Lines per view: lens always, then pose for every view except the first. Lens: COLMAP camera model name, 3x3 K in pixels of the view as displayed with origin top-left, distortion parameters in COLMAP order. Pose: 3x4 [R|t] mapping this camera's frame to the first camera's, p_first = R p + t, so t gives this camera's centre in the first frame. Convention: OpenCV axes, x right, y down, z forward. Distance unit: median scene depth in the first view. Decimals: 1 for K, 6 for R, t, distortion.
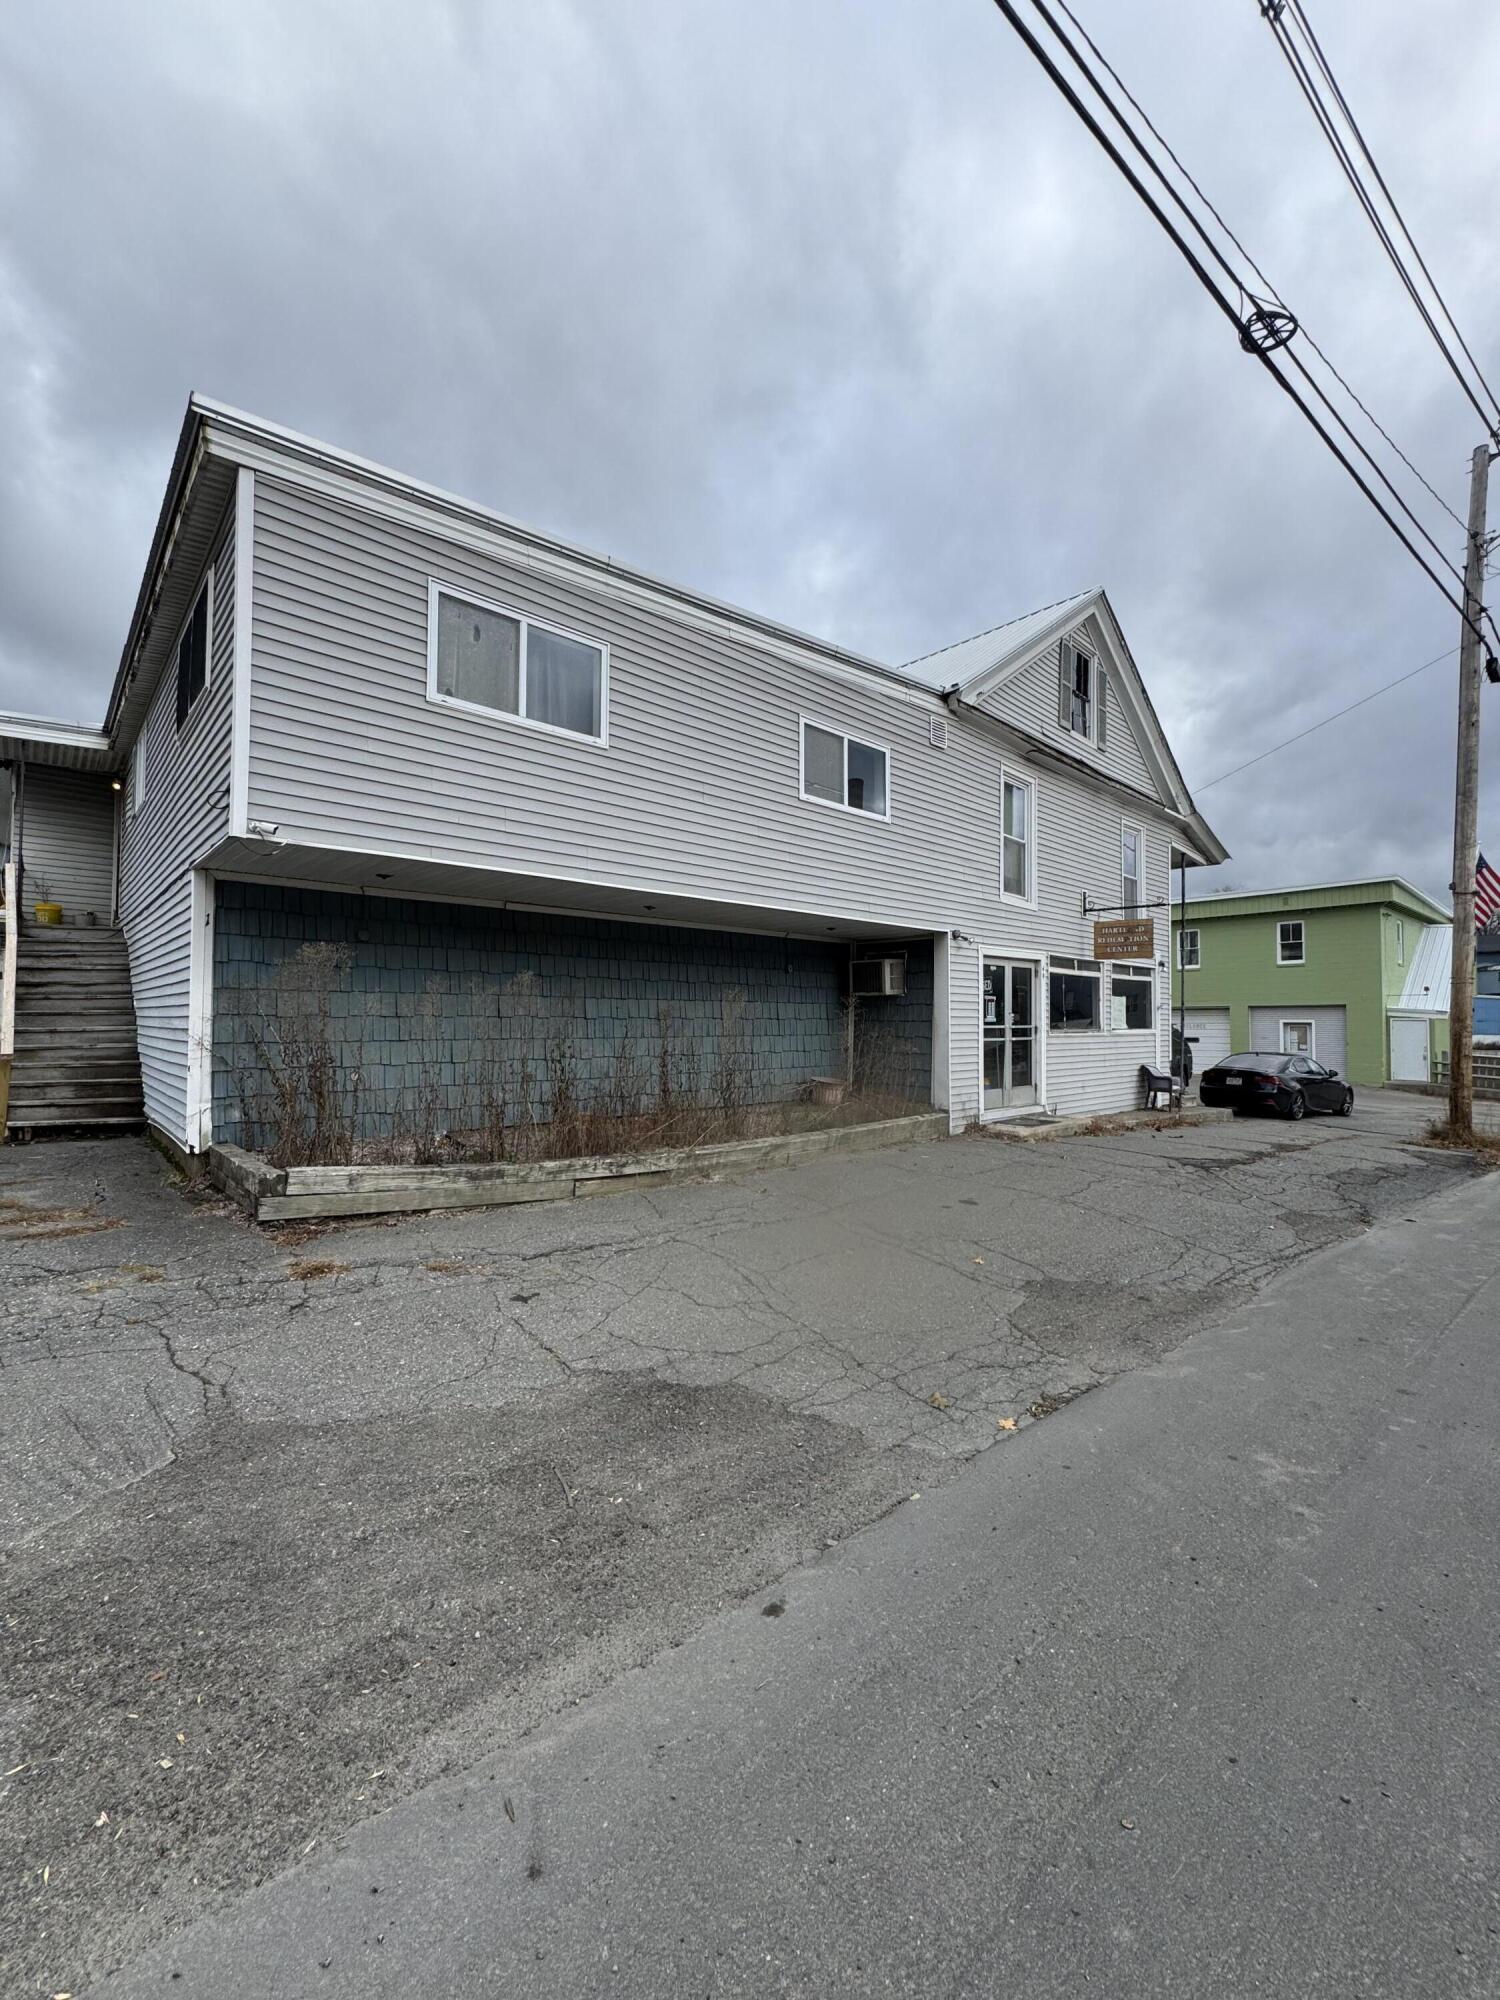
lens RADIAL K [[796.0, 0, 750.0], [0, 796.0, 1000.0], [0, 0, 1]] dist [-0.003398, -0.000117]
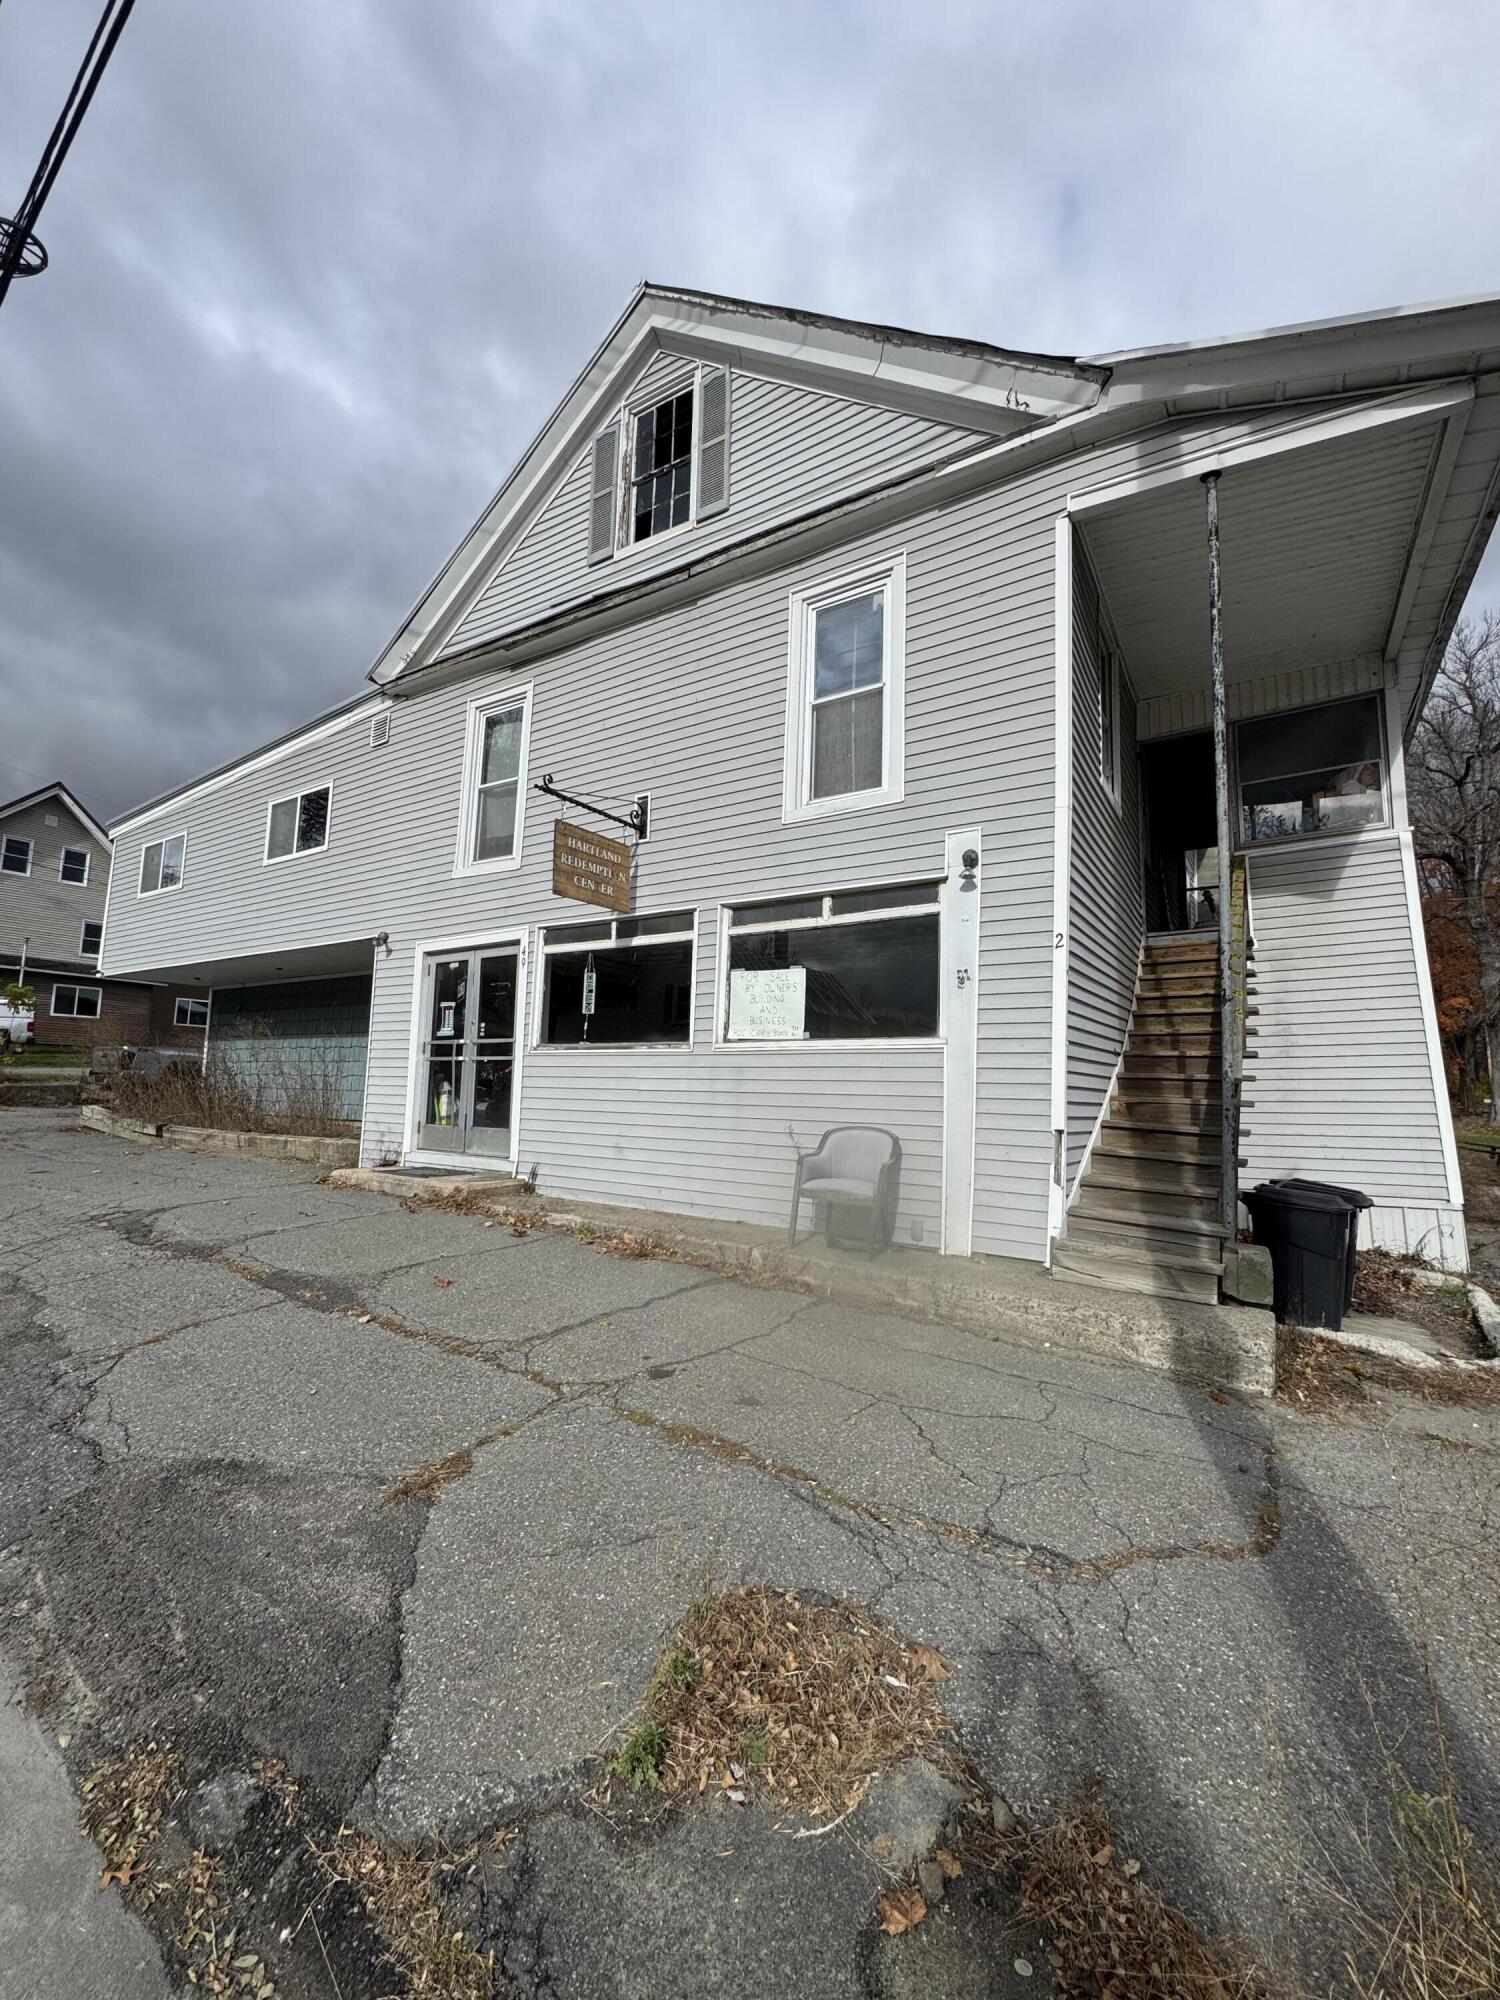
lens RADIAL K [[822.3, 0, 751.9], [0, 822.3, 998.6], [0, 0, 1]] dist [-0.002258, 0.000045]
pose [[0.257329, -0.106397, -0.960449, 1.145649], [0.006293, 0.994083, -0.108437, 0.079919], [0.966303, 0.021860, 0.256476, 1.085605]]
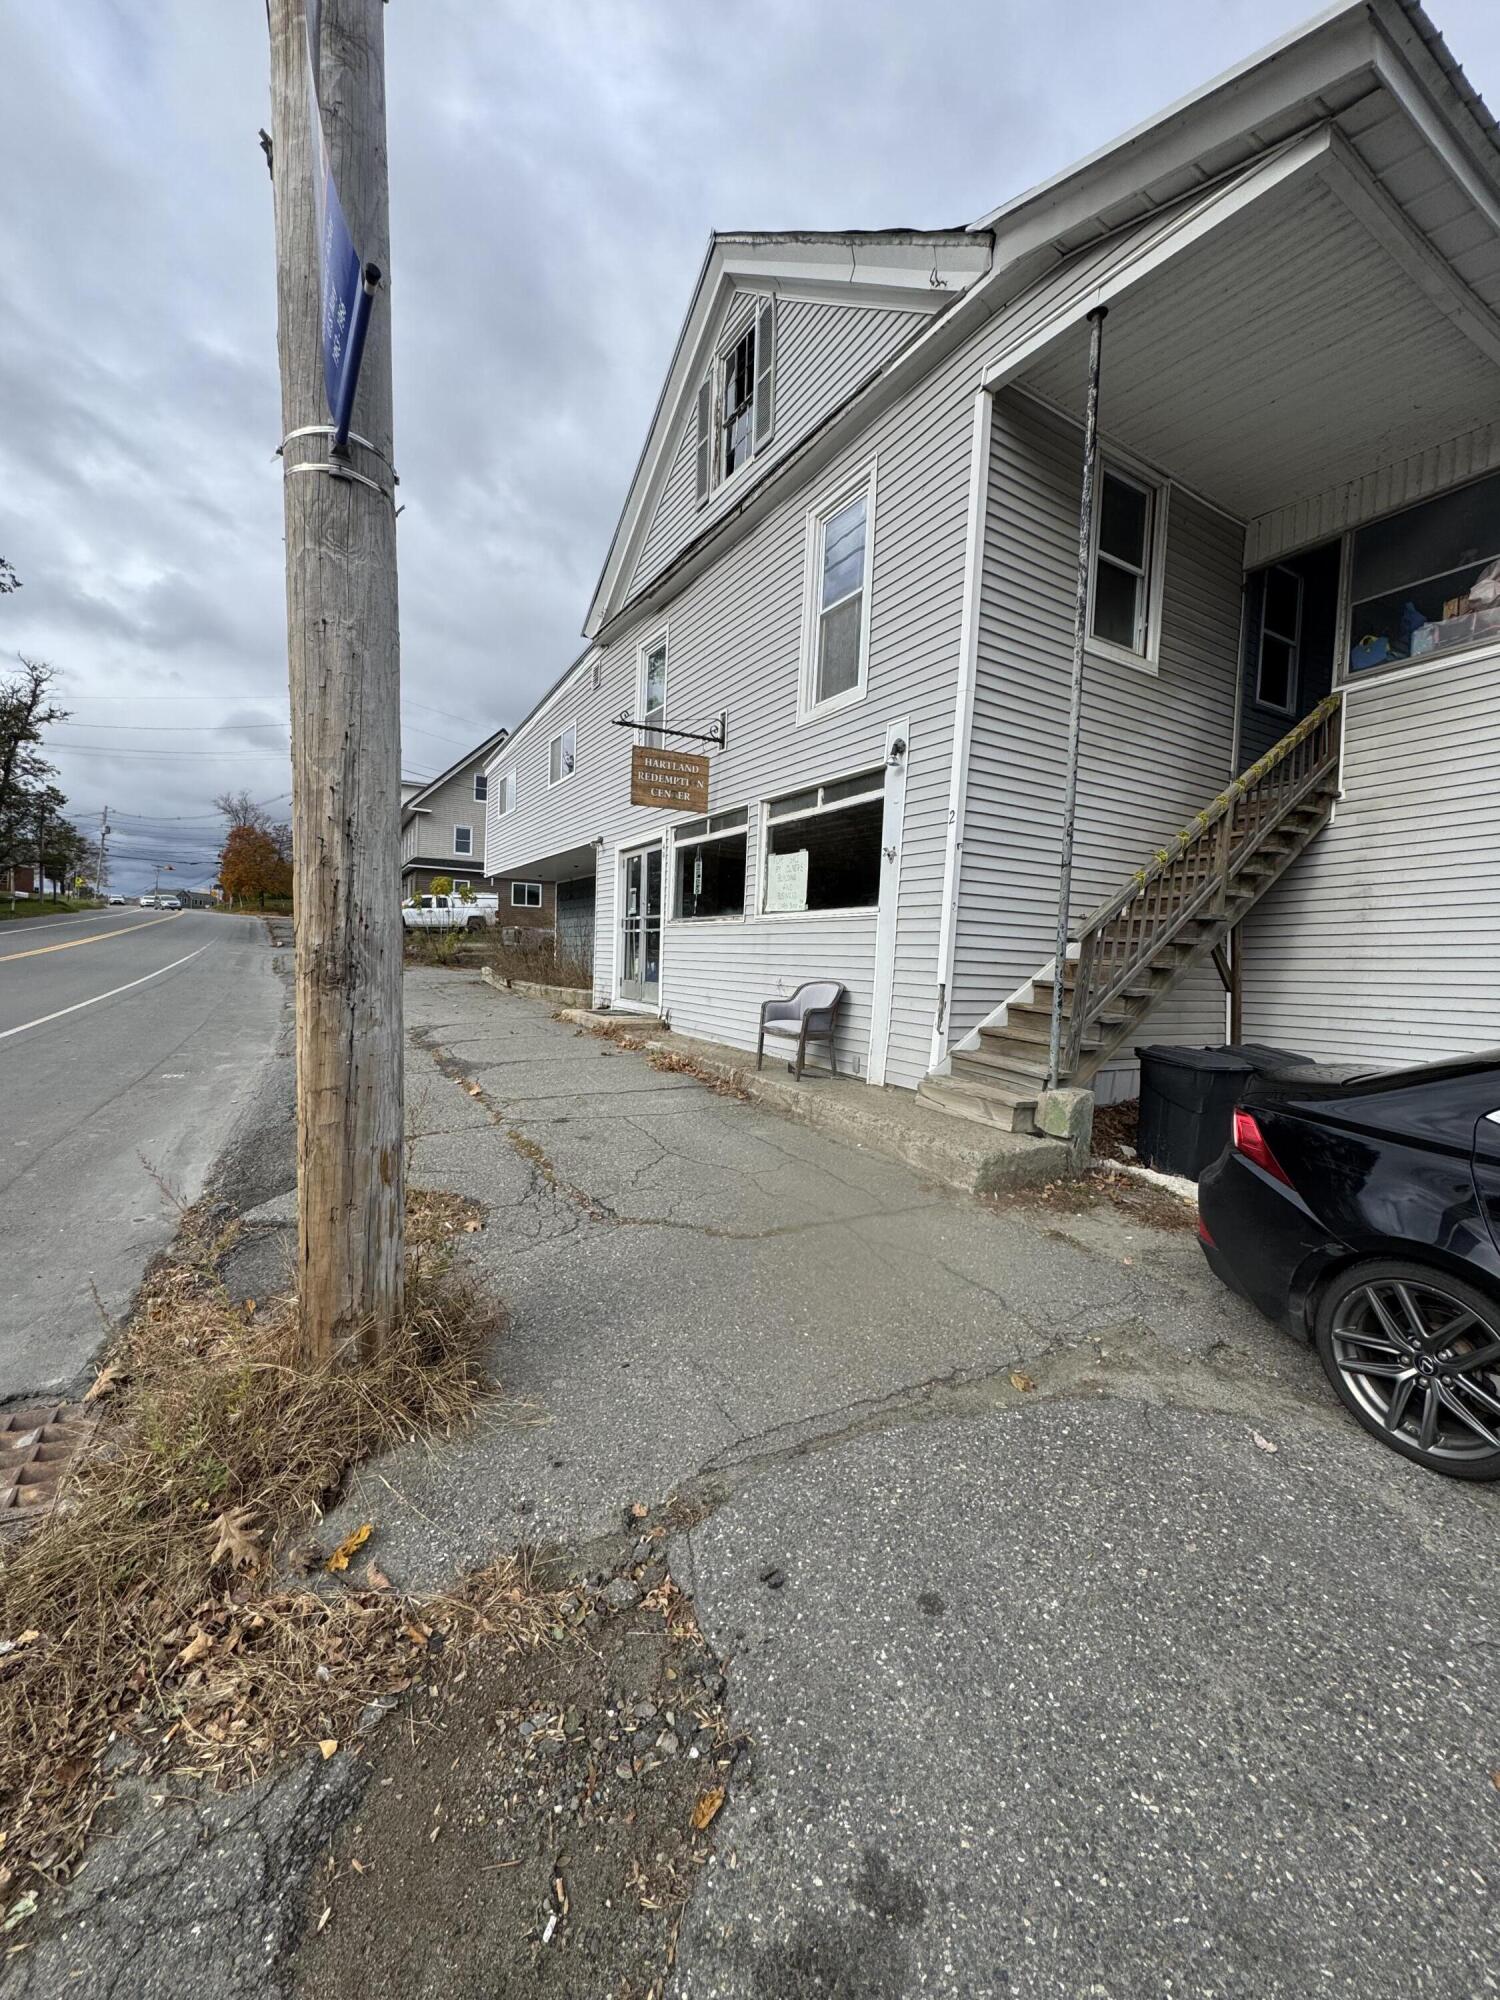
lens RADIAL K [[796.0, 0, 750.0], [0, 796.0, 1000.0], [0, 0, 1]] dist [-0.003398, -0.000117]
pose [[-0.205300, 0.040014, -0.977881, 1.275517], [-0.007493, 0.999070, 0.042454, 0.093848], [0.978670, 0.016044, -0.204809, 1.362663]]
